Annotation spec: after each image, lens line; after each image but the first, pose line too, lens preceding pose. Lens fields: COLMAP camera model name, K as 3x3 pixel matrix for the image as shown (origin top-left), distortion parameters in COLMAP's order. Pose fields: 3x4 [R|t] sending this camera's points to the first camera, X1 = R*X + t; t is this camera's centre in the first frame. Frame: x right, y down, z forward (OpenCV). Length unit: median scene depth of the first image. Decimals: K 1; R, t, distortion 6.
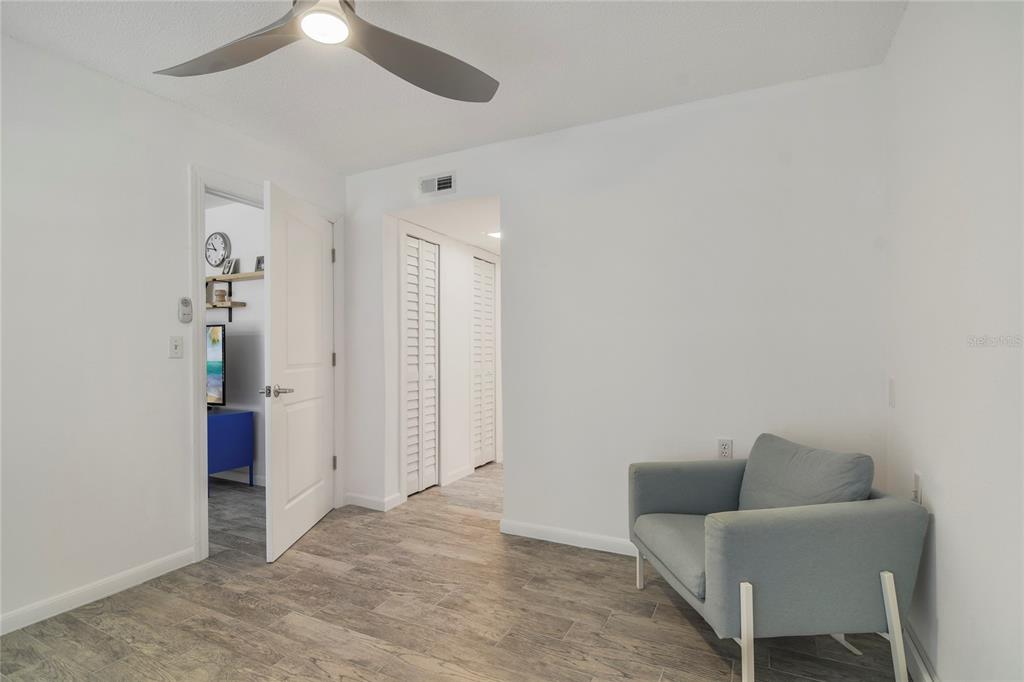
lens RADIAL K [[492.8, 0, 512.2], [0, 492.8, 344.3], [0, 0, 1]] dist [-0.002413, -0.001109]
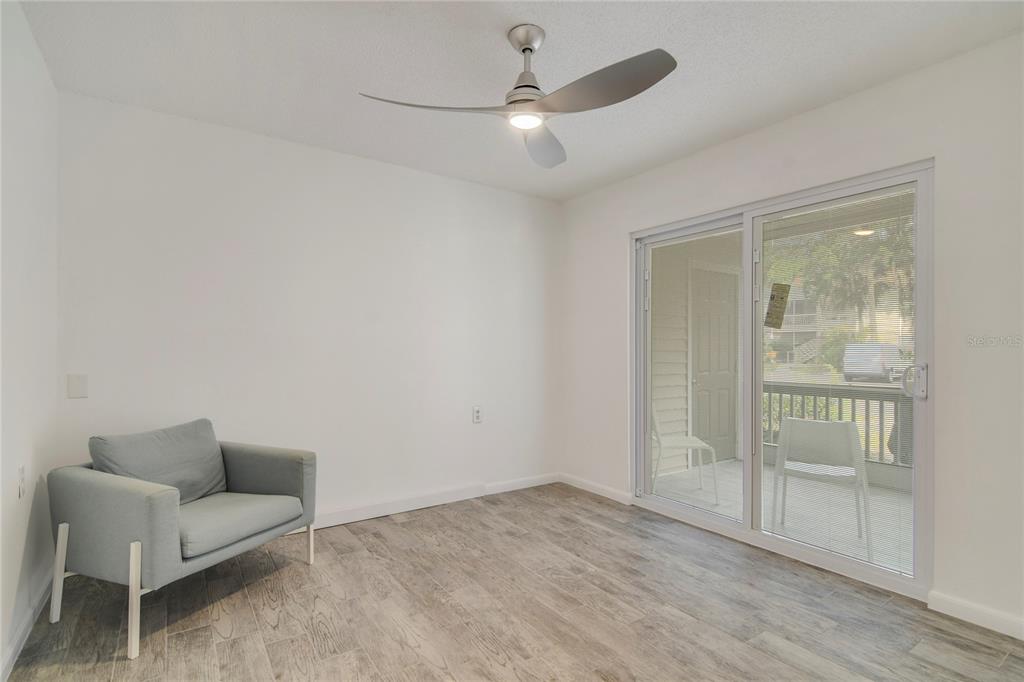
lens RADIAL K [[492.8, 0, 509.4], [0, 492.8, 344.2], [0, 0, 1]] dist [-0.002413, -0.001109]
pose [[-0.867306, 0.010605, 0.497662, -0.798090], [-0.000759, 0.999744, -0.022626, 0.027246], [-0.497775, -0.020001, -0.867076, 1.731683]]
